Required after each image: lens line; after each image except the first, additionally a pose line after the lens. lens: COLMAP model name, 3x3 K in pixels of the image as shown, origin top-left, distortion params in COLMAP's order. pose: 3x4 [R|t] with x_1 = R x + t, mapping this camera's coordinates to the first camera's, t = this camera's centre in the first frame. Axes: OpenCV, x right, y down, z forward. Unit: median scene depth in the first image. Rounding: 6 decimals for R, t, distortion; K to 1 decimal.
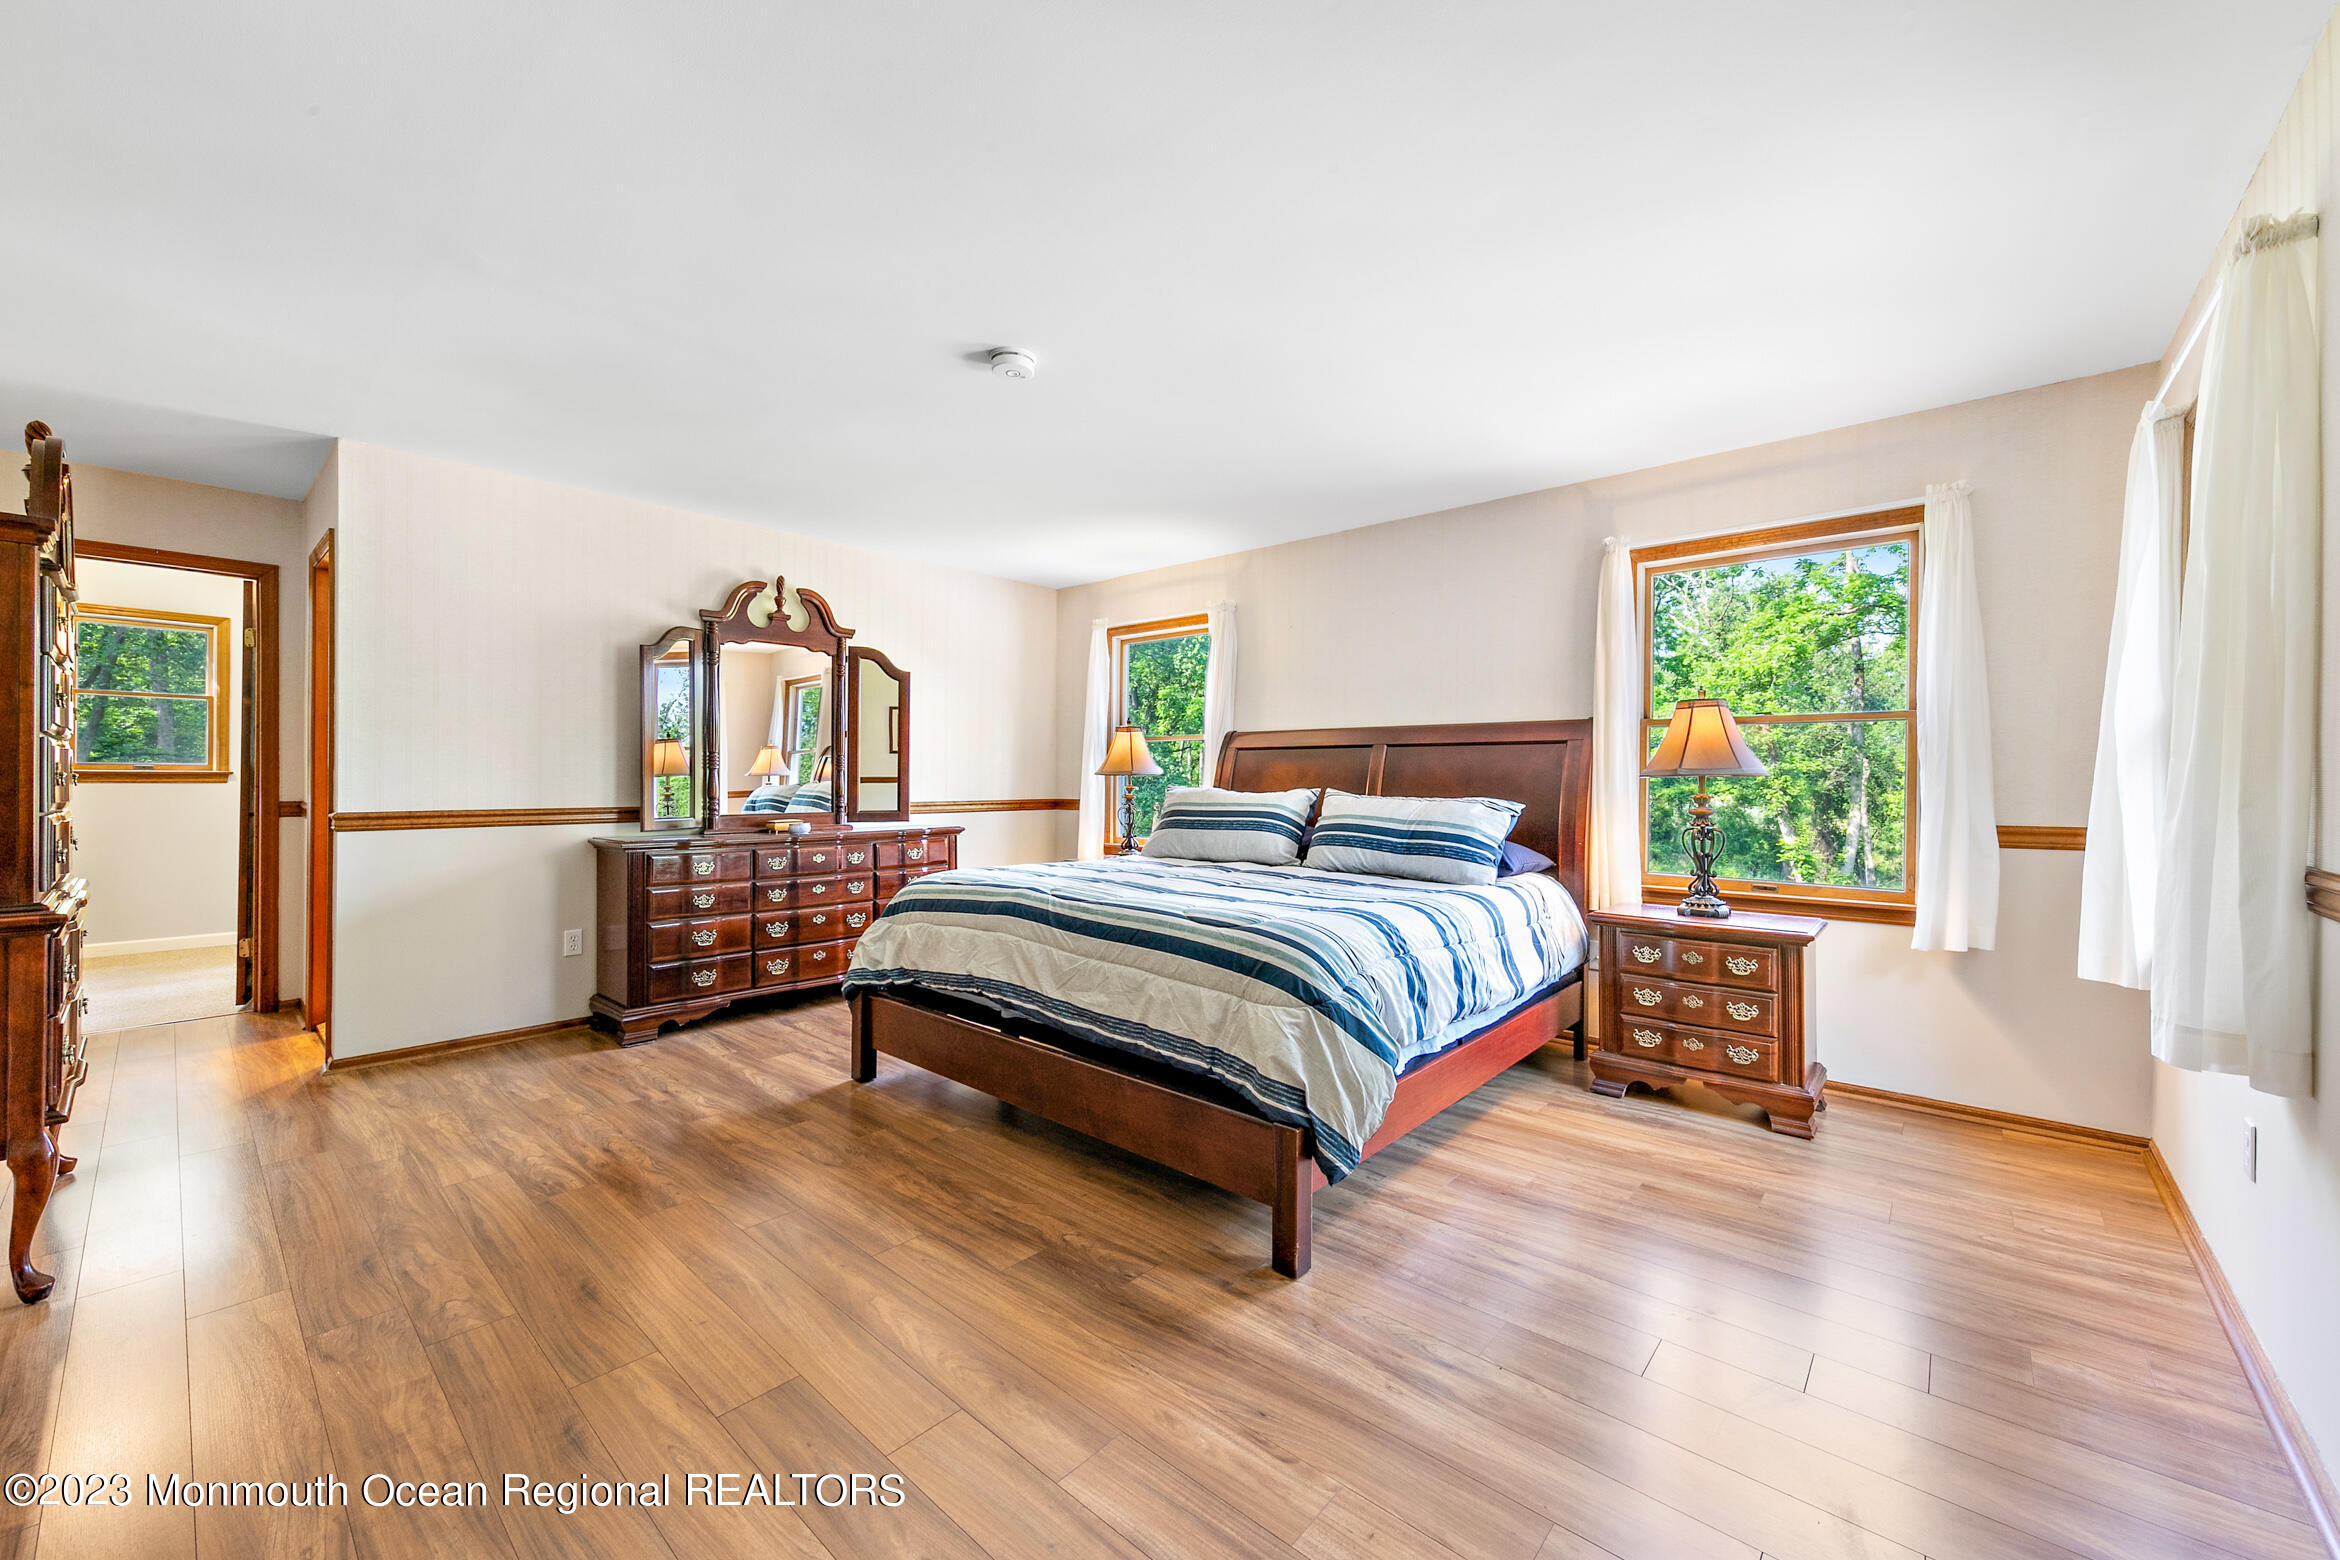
lens RADIAL K [[904.8, 0, 1164.2], [0, 904.8, 774.6], [0, 0, 1]] dist [0.002106, 0.000246]
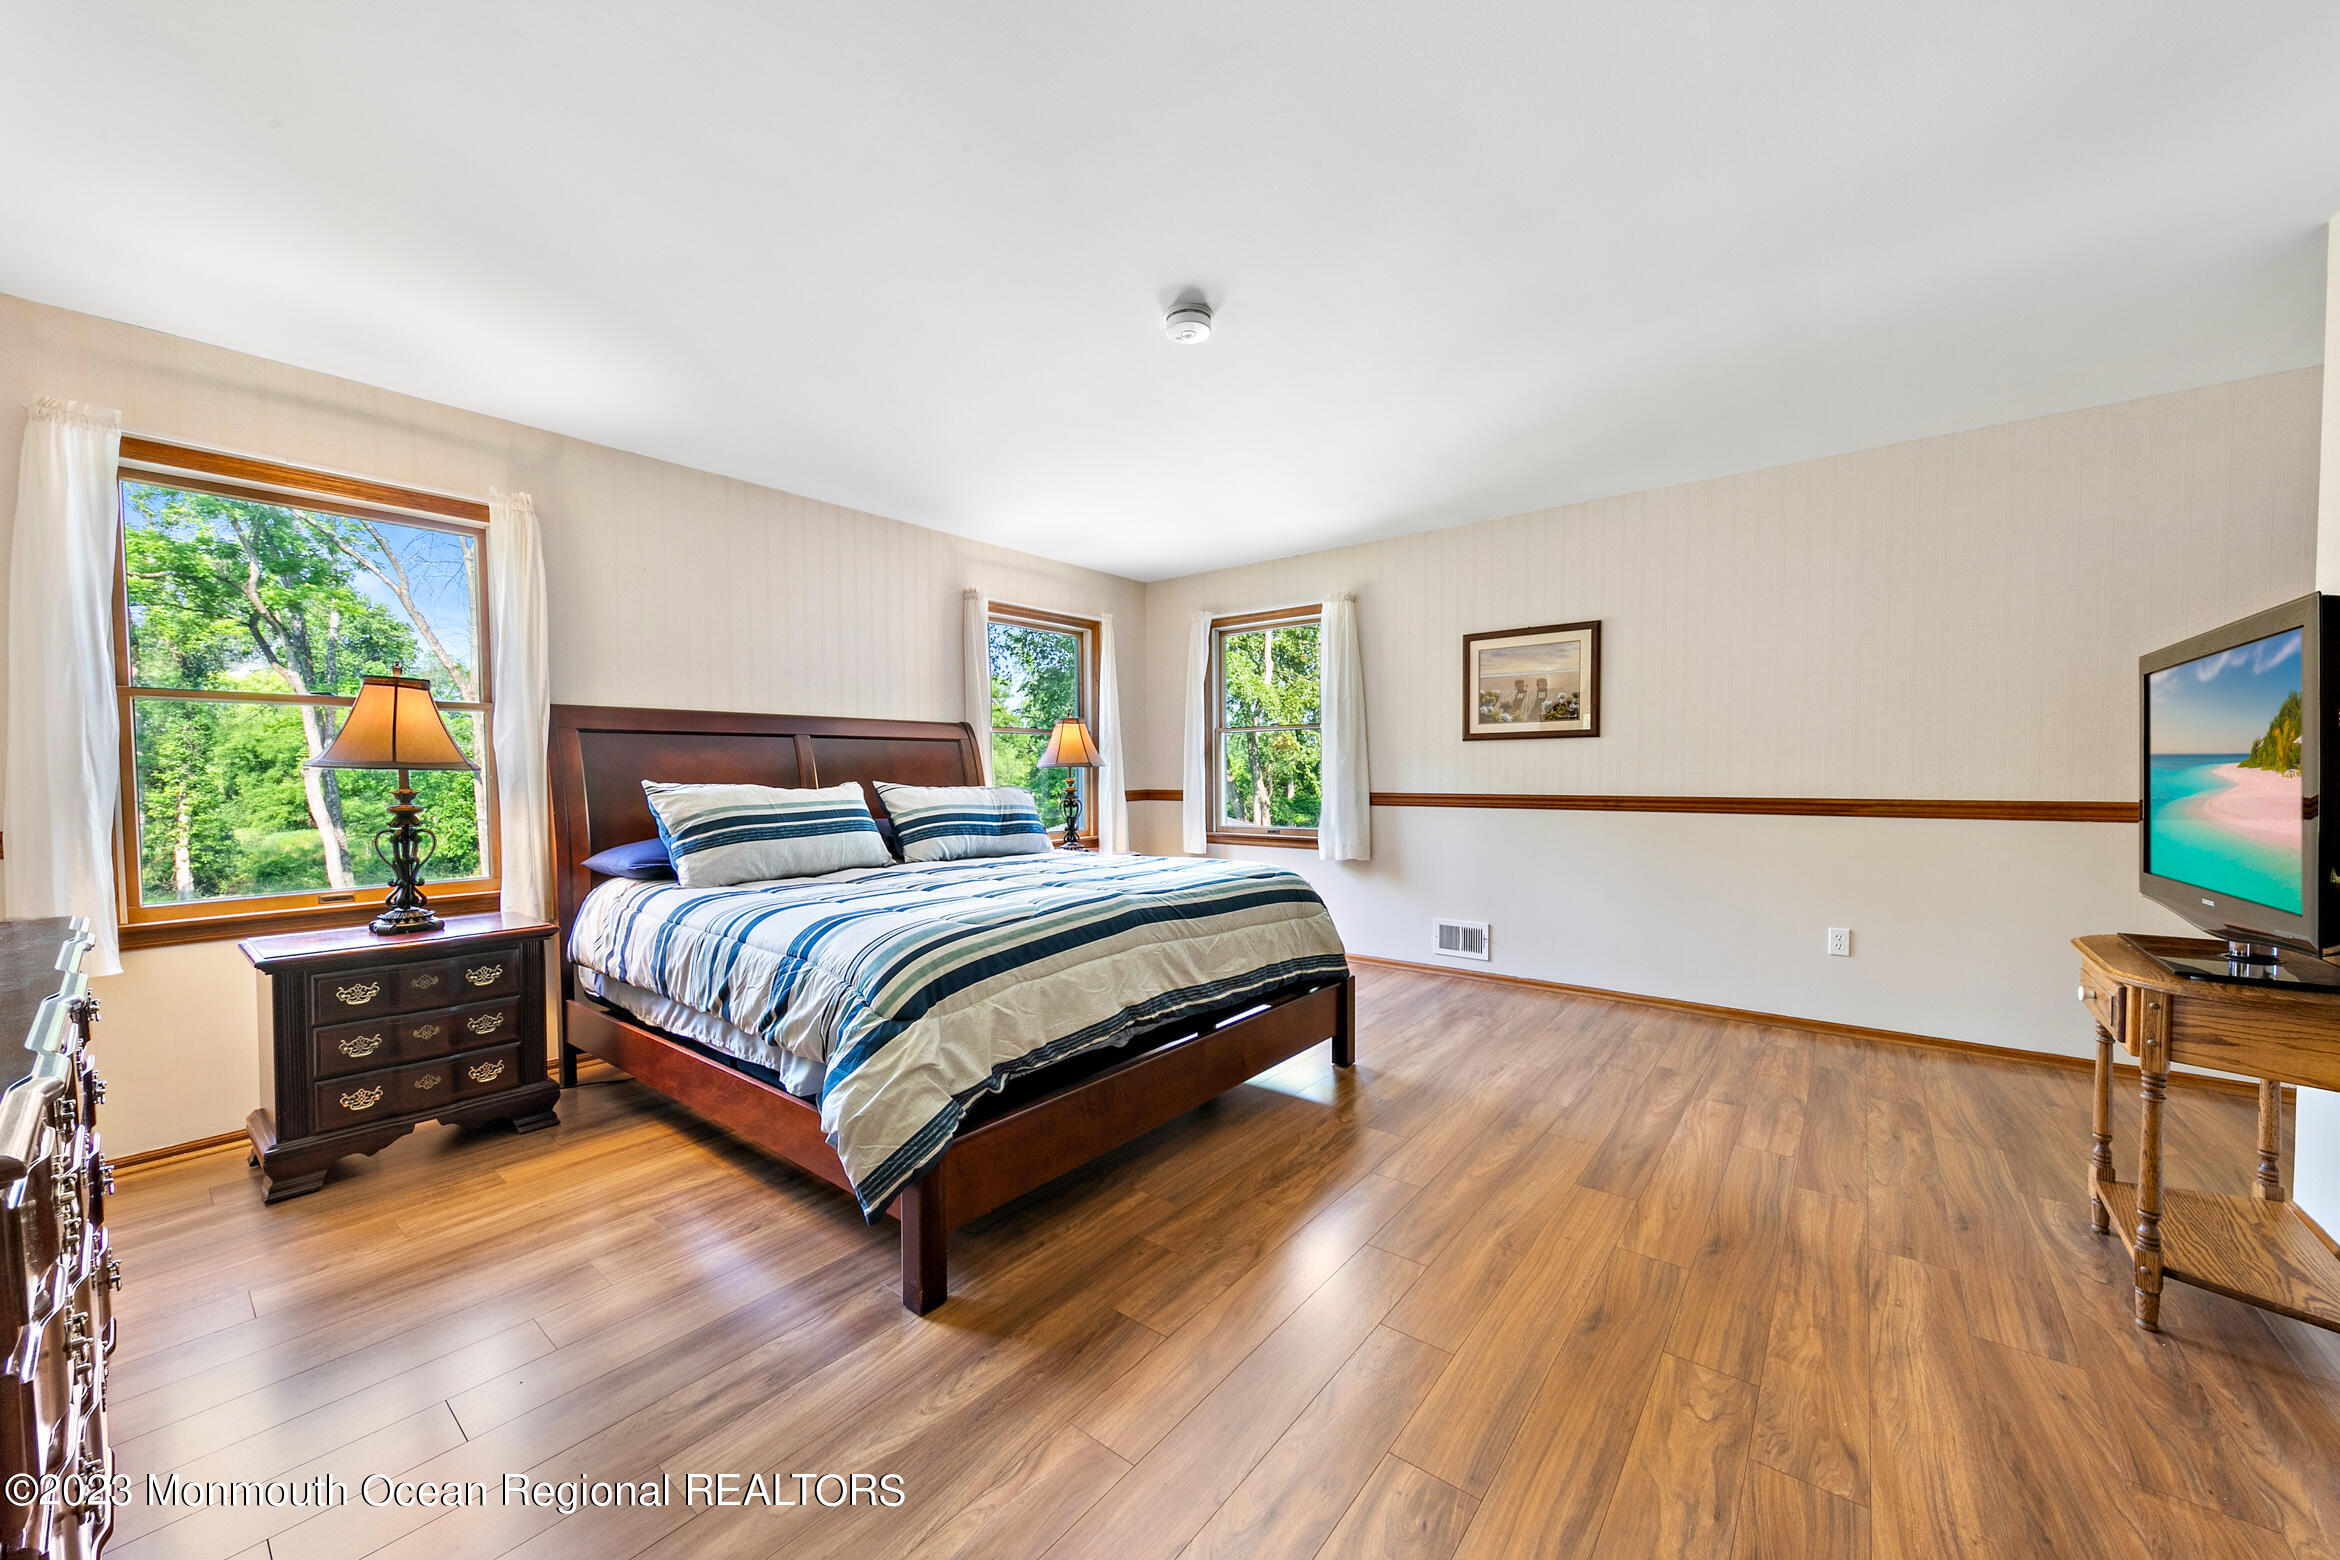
lens RADIAL K [[851.3, 0, 1184.6], [0, 851.3, 798.4], [0, 0, 1]] dist [0.001953, -0.000022]
pose [[-0.060067, -0.038946, 0.997434, -1.042125], [0.008345, 0.999184, 0.039517, -0.000191], [-0.998159, 0.010697, -0.059693, 1.047120]]
